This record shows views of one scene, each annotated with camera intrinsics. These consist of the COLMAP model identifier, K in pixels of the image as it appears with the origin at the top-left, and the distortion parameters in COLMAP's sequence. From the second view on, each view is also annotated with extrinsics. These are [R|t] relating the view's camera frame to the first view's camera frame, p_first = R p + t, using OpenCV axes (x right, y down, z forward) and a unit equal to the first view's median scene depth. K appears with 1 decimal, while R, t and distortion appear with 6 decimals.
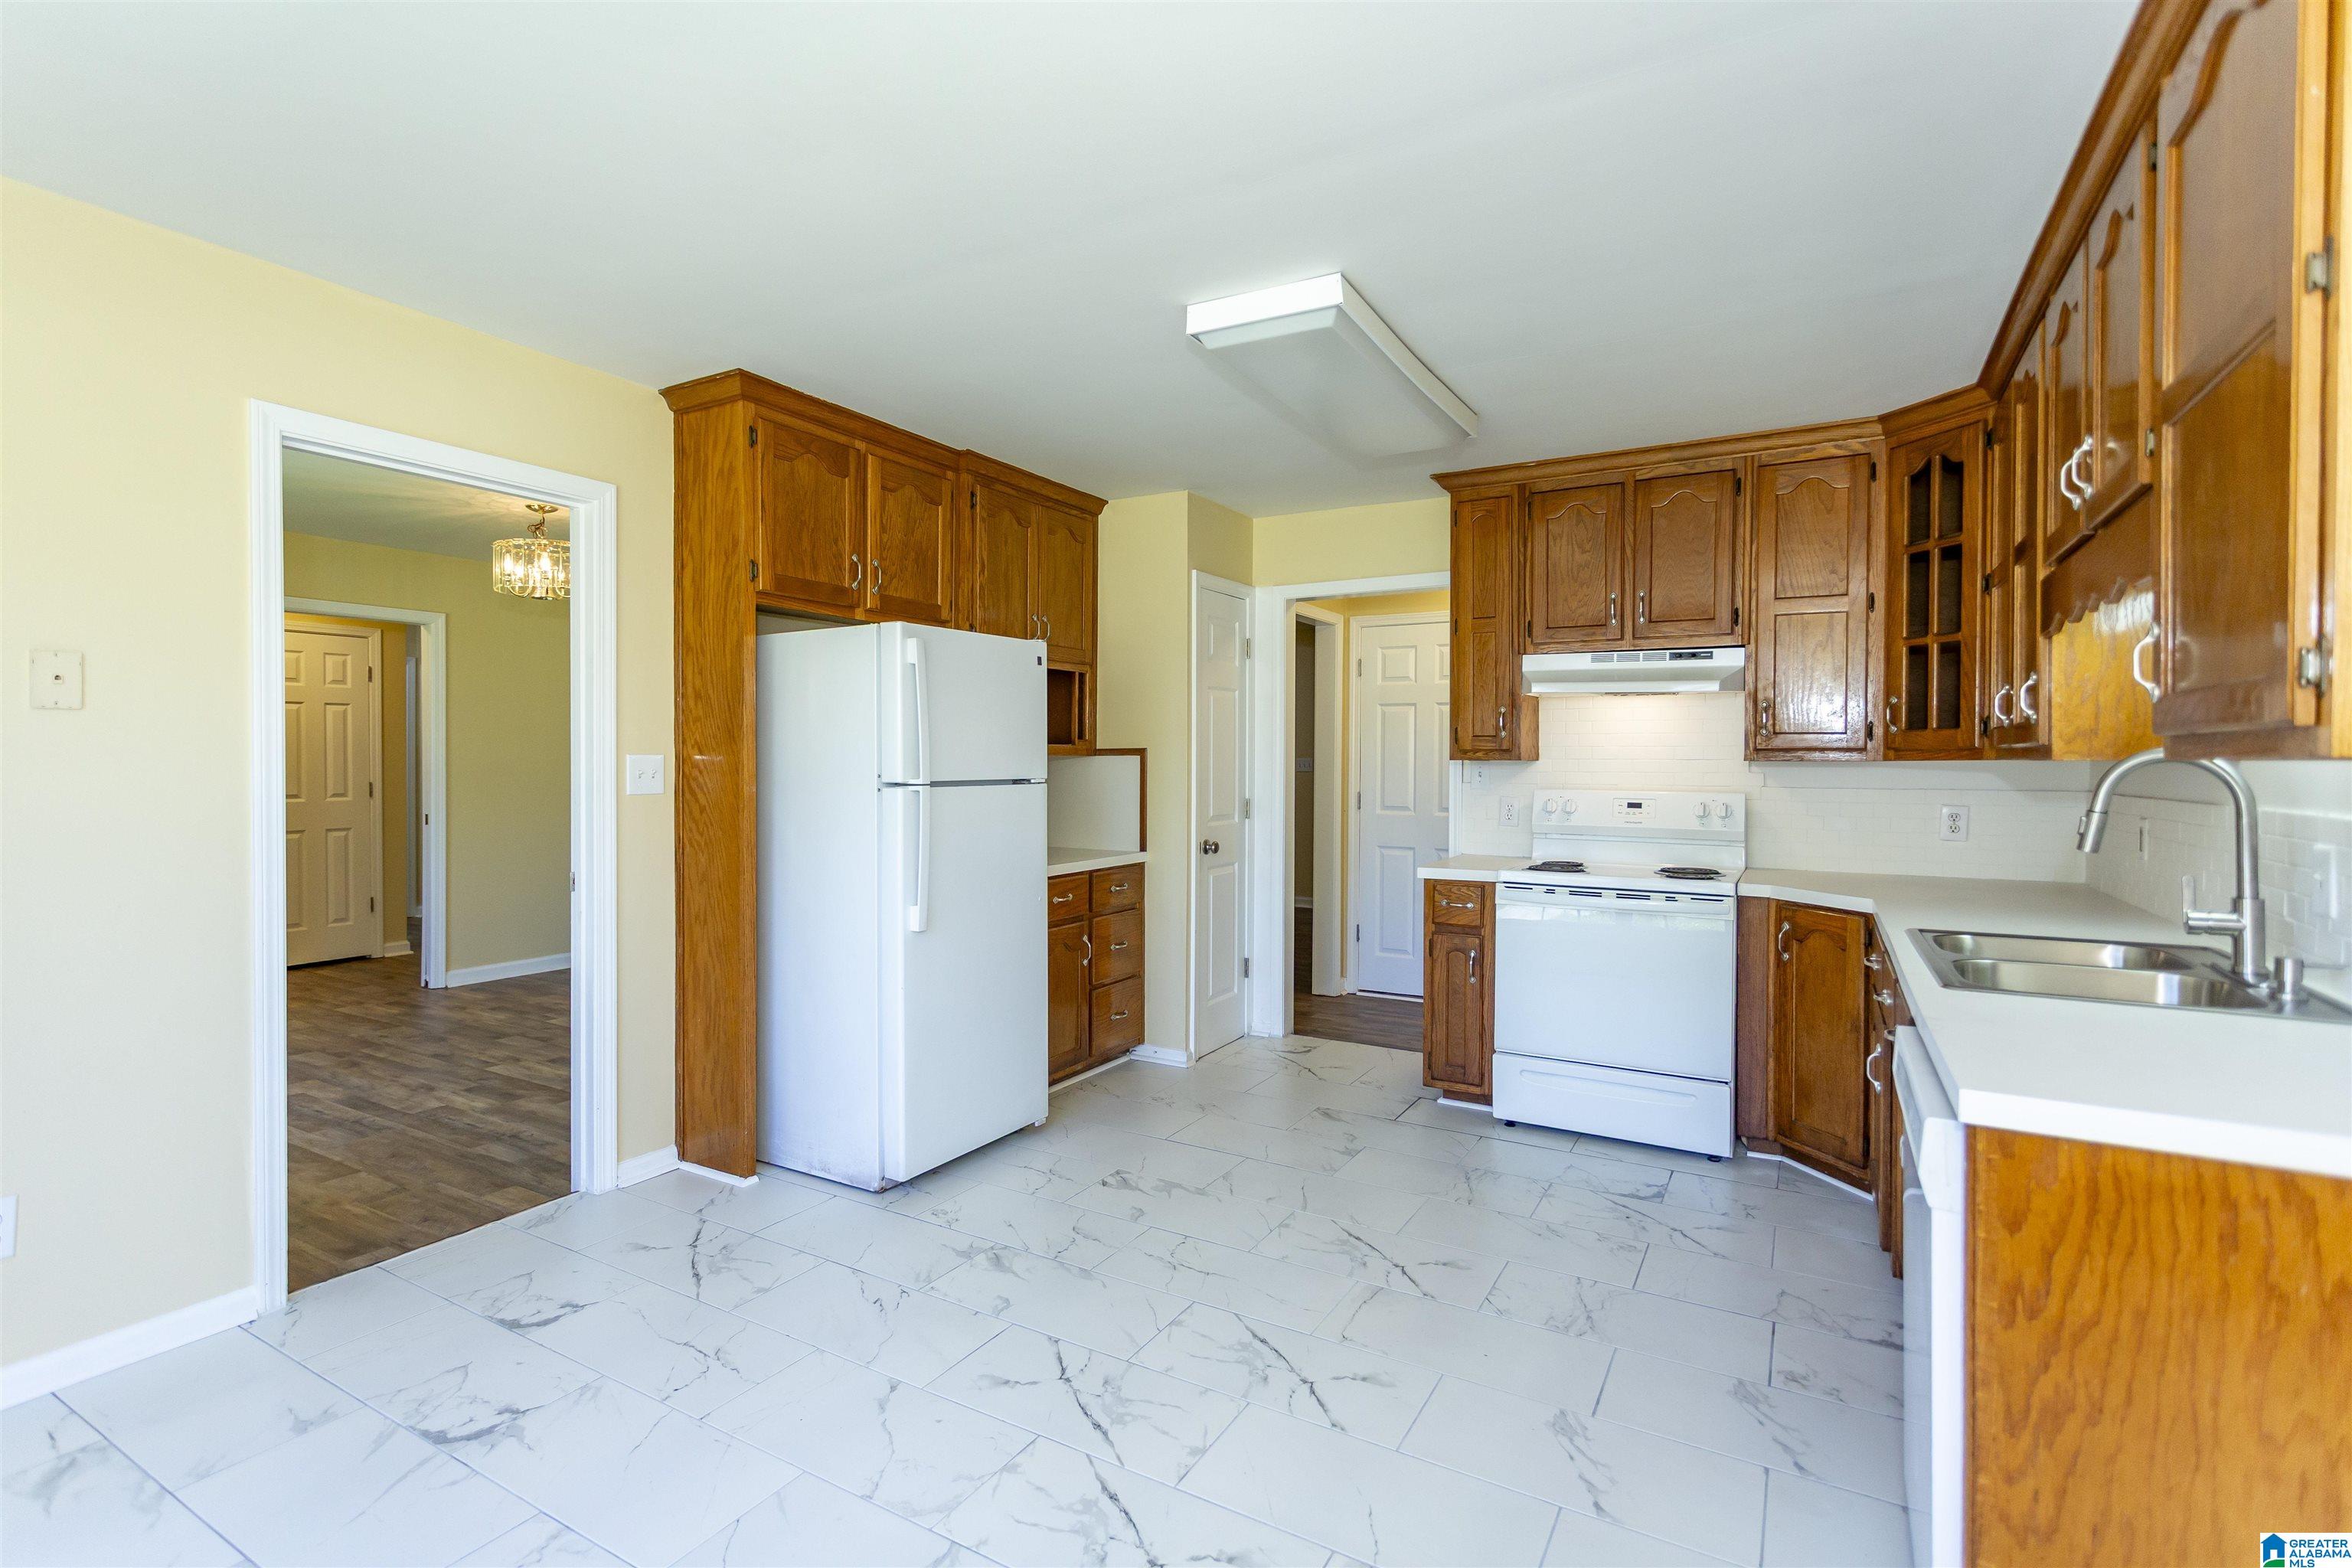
lens RADIAL K [[1107.0, 0, 1182.8], [0, 1107.0, 767.7], [0, 0, 1]] dist [0.002092, 0.000663]
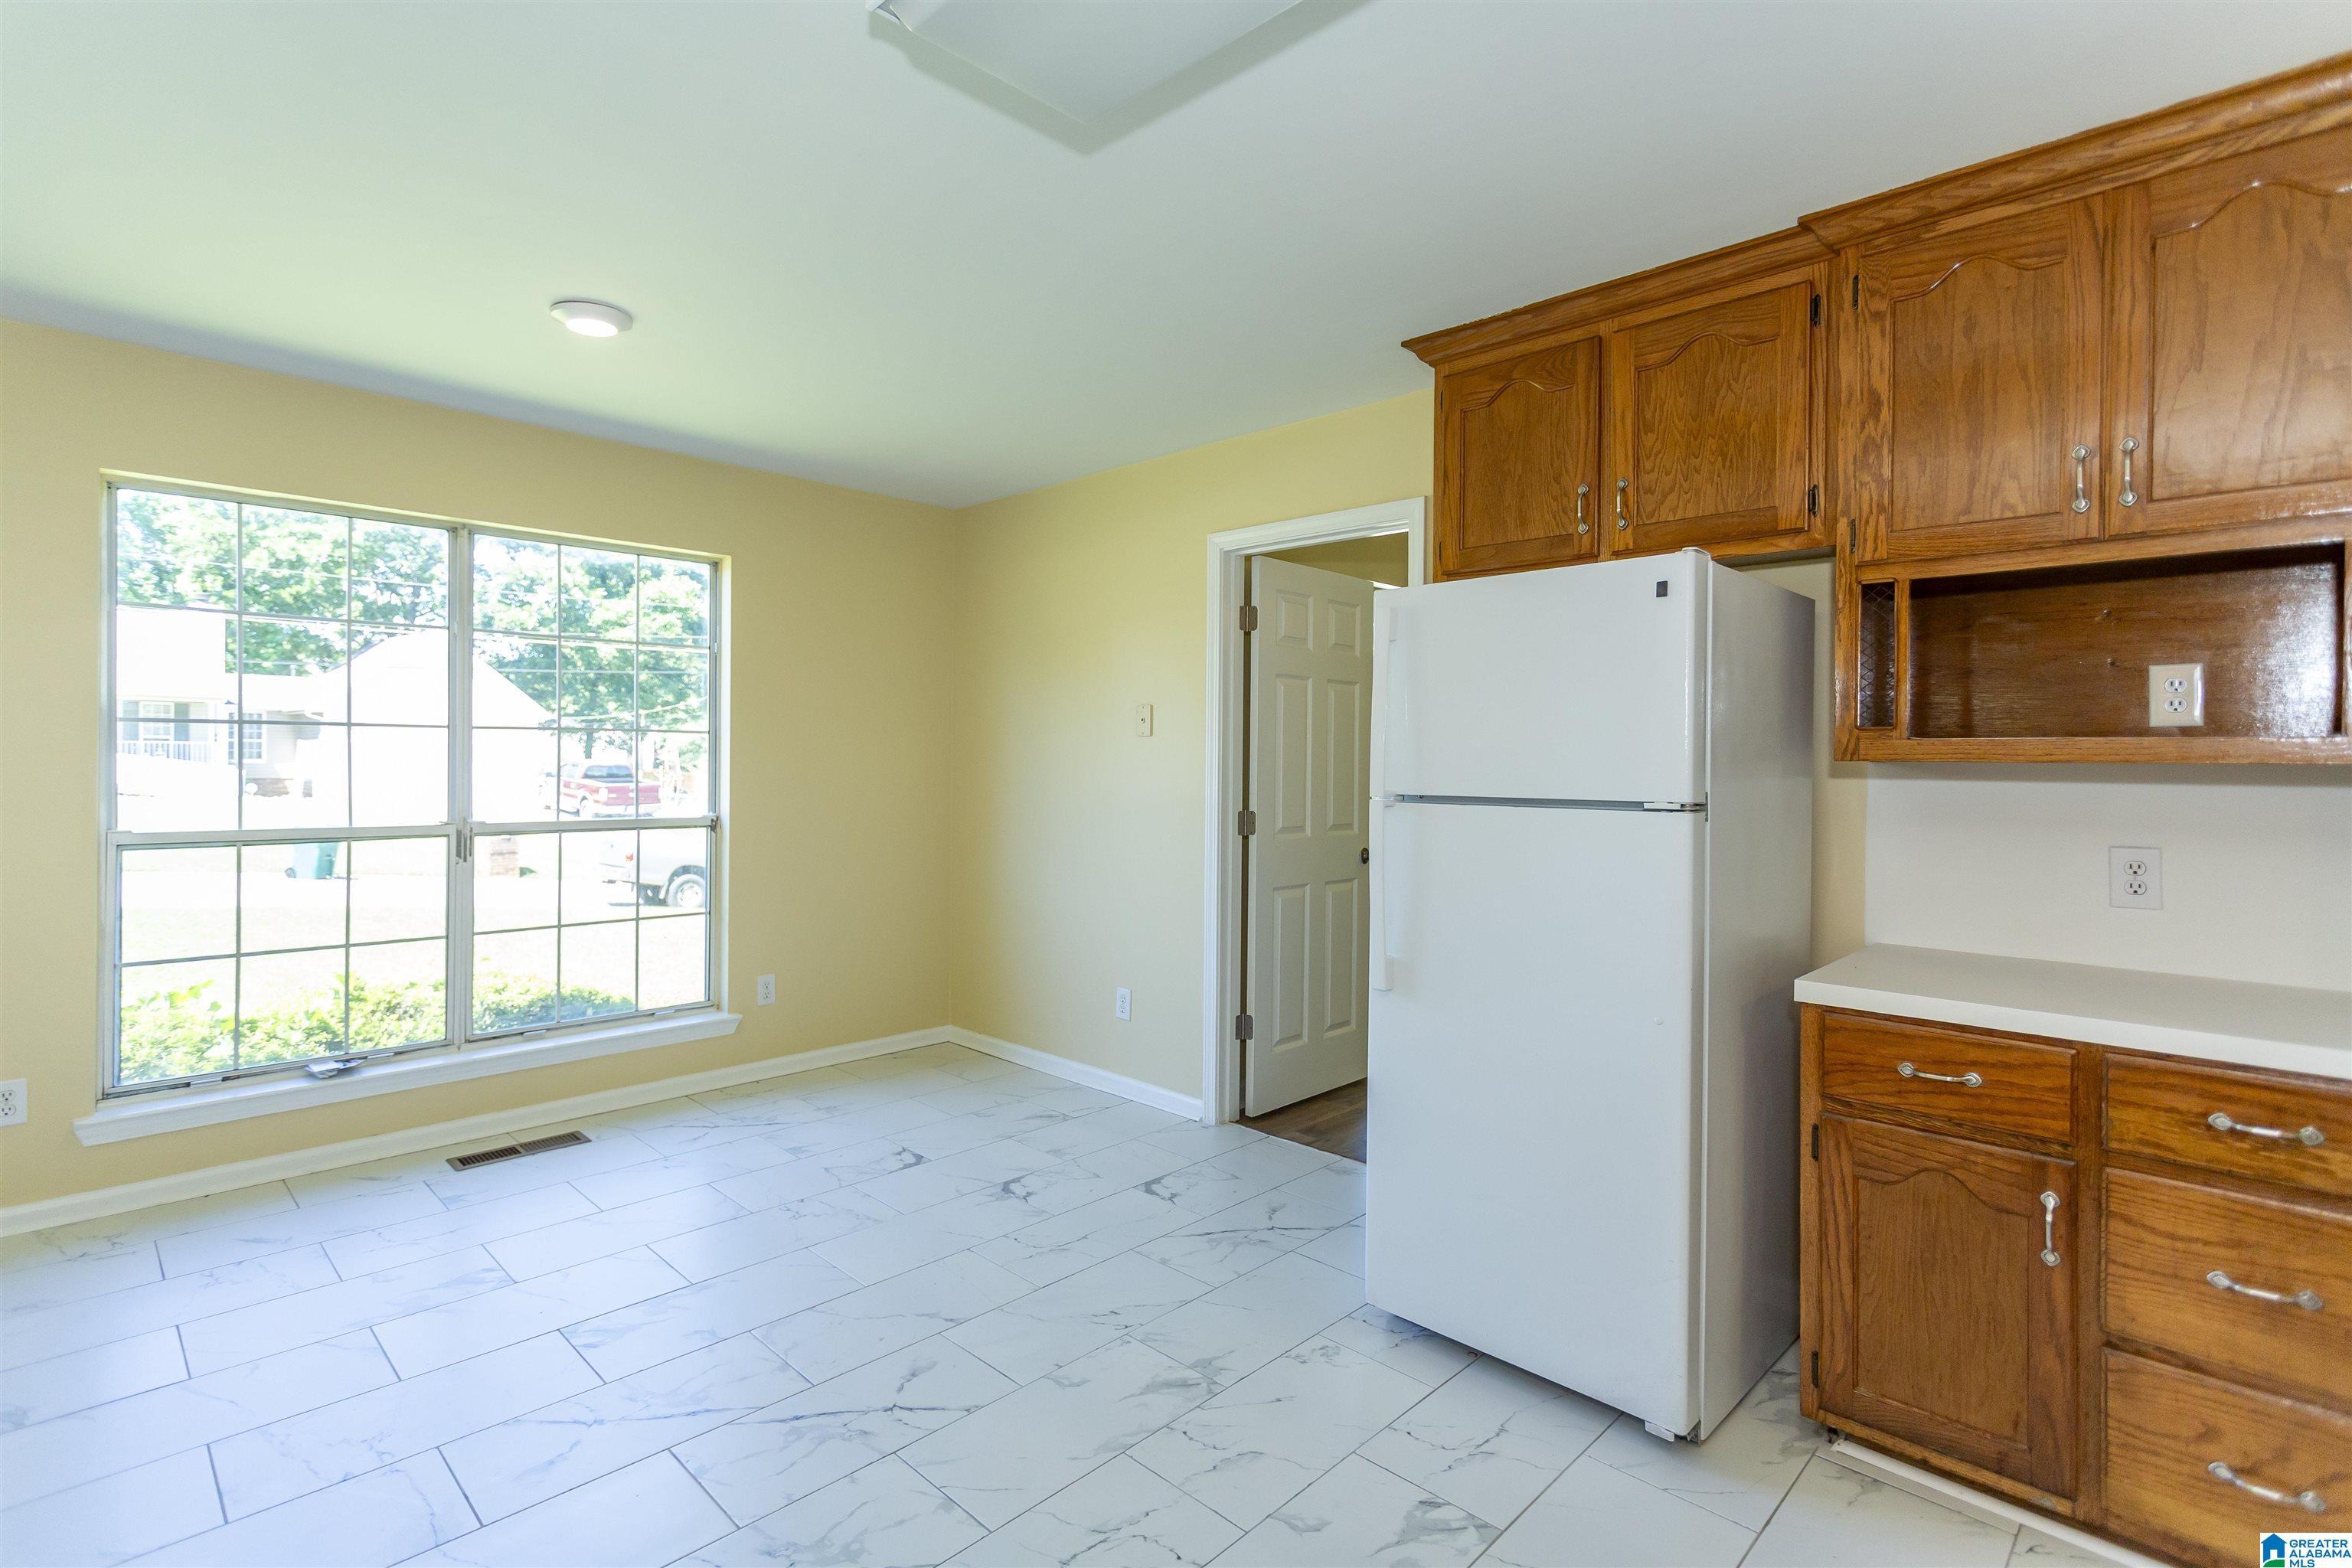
lens RADIAL K [[1140.3, 0, 1178.0], [0, 1140.3, 764.4], [0, 0, 1]] dist [-0.001060, -0.000122]
pose [[-0.269002, -0.004795, -0.963128, 0.475666], [-0.016034, 0.999871, -0.000500, -0.004712], [0.963006, 0.015308, -0.269045, 0.912447]]
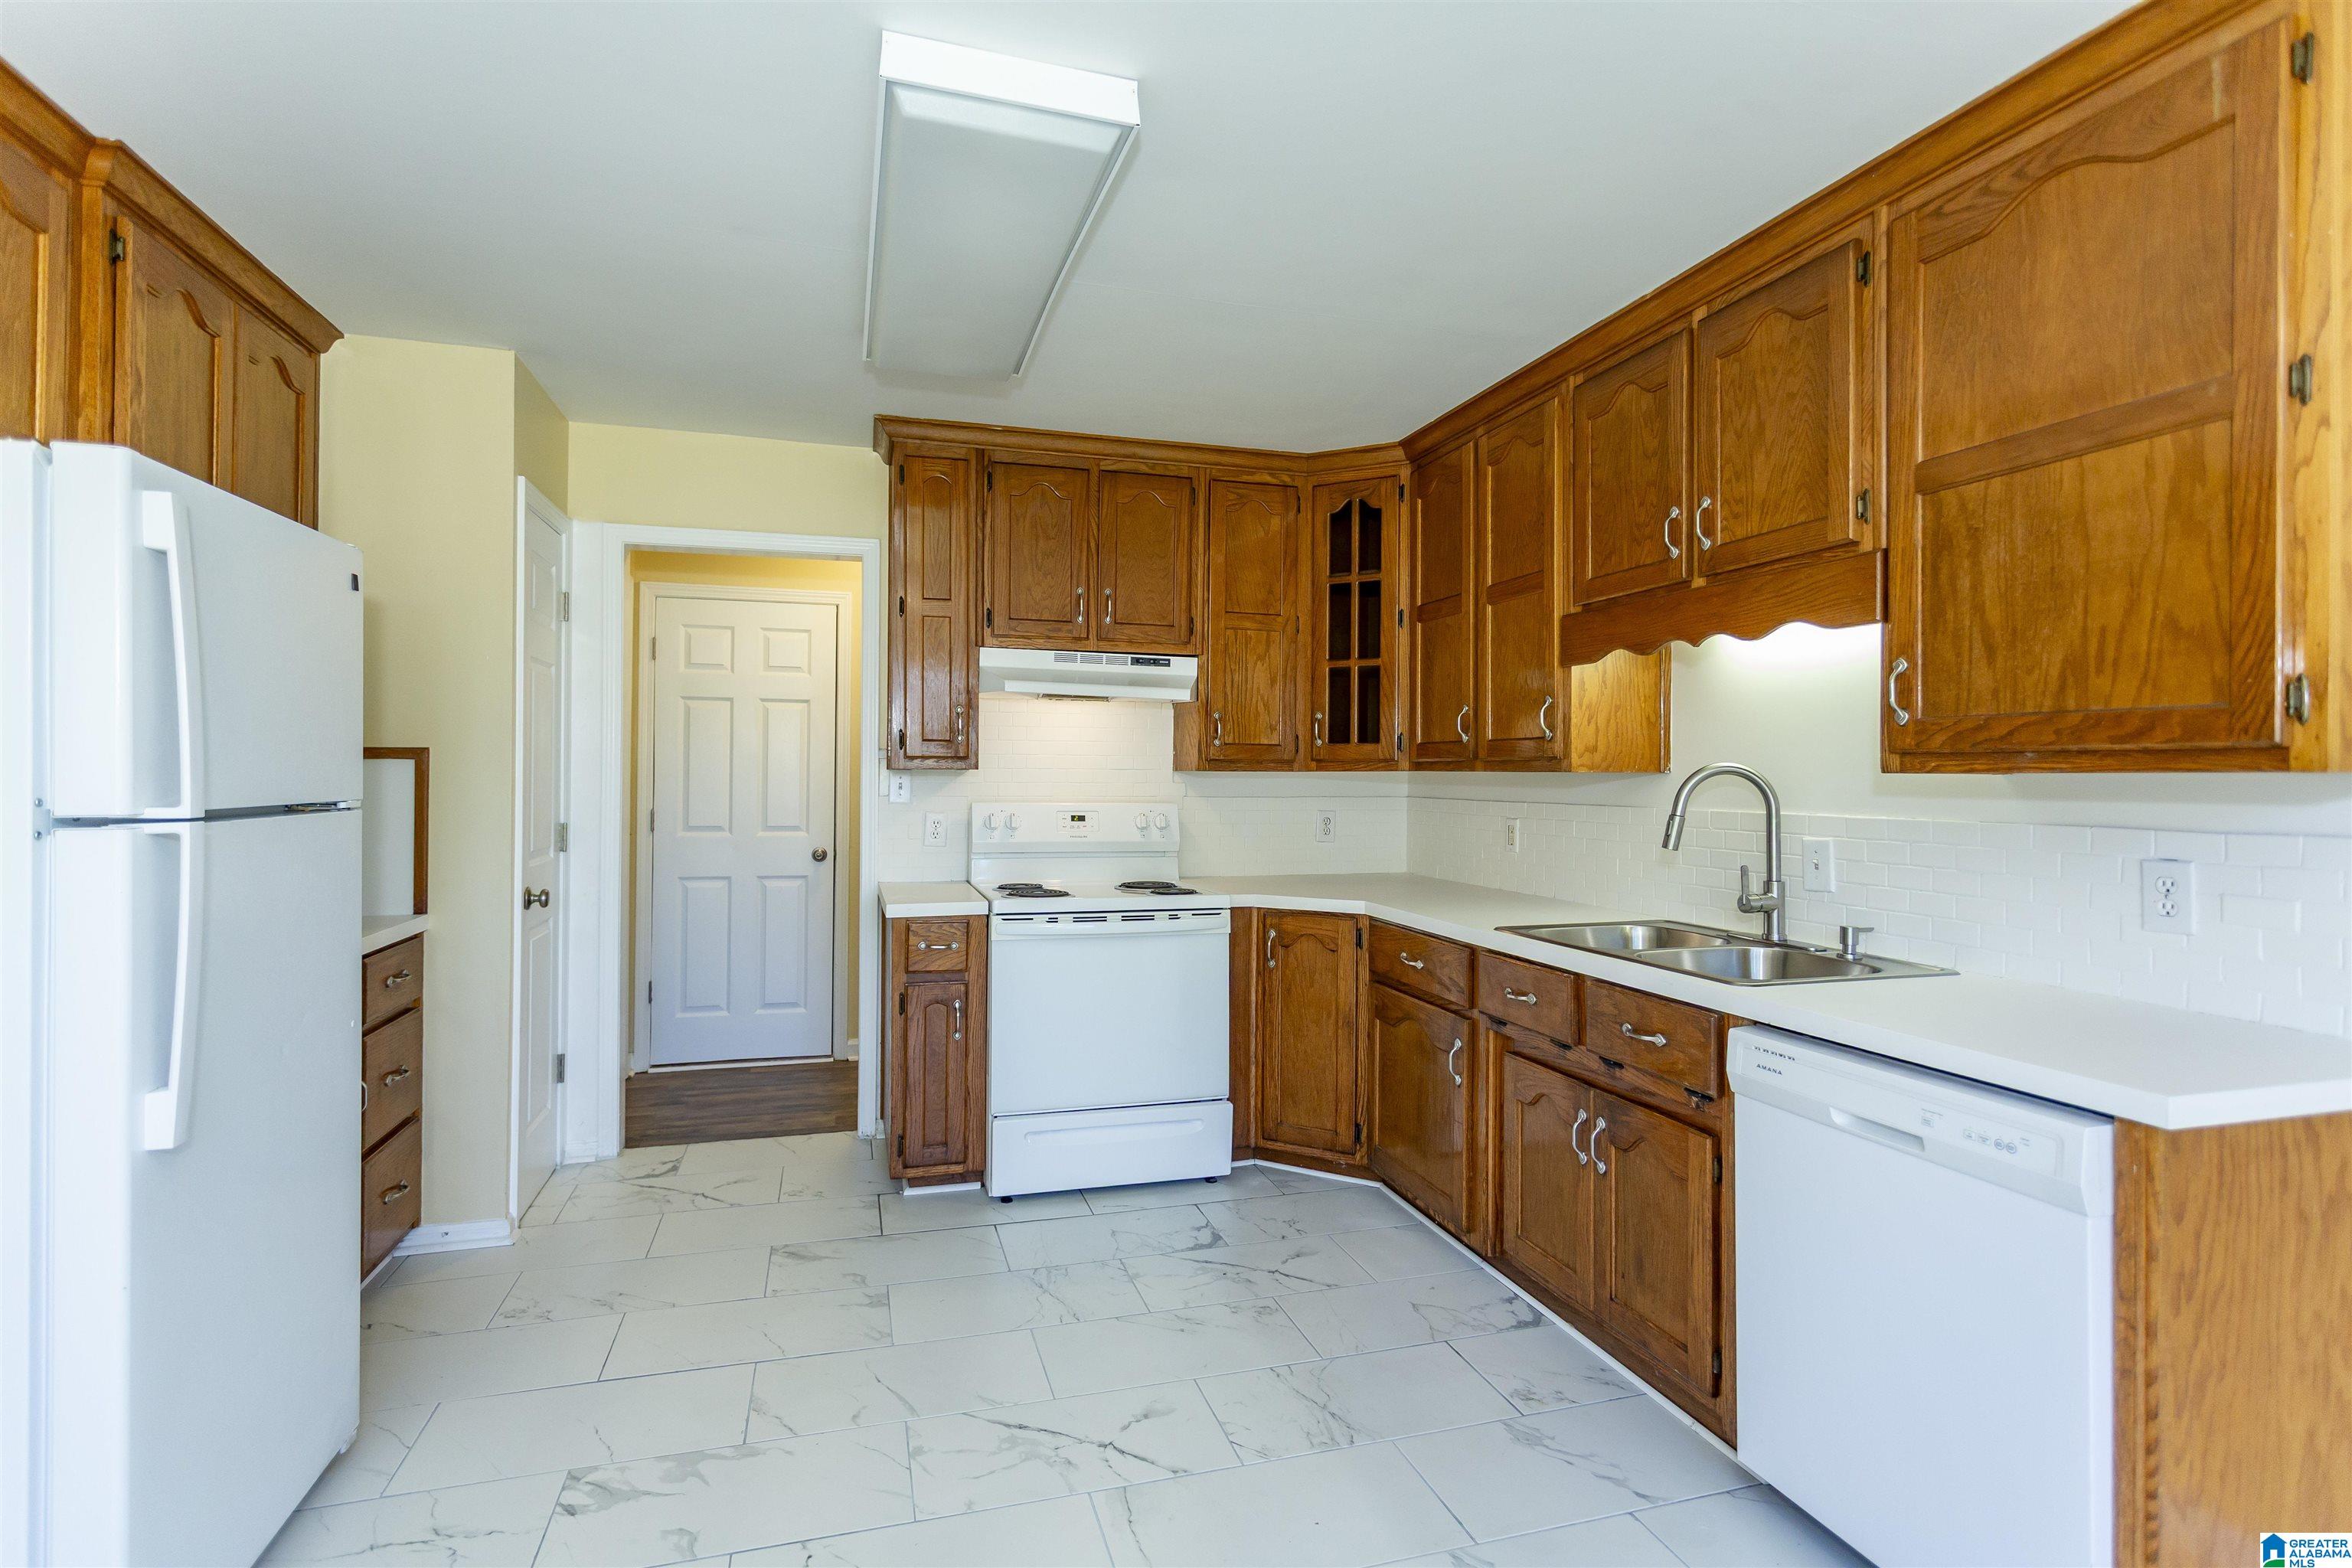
lens RADIAL K [[1107.0, 0, 1182.8], [0, 1107.0, 767.7], [0, 0, 1]] dist [0.002092, 0.000663]
pose [[0.695203, 0.004761, 0.718798, -0.234279], [0.000441, 0.999975, -0.007051, -0.002152], [-0.718813, 0.005219, 0.695184, 0.332200]]
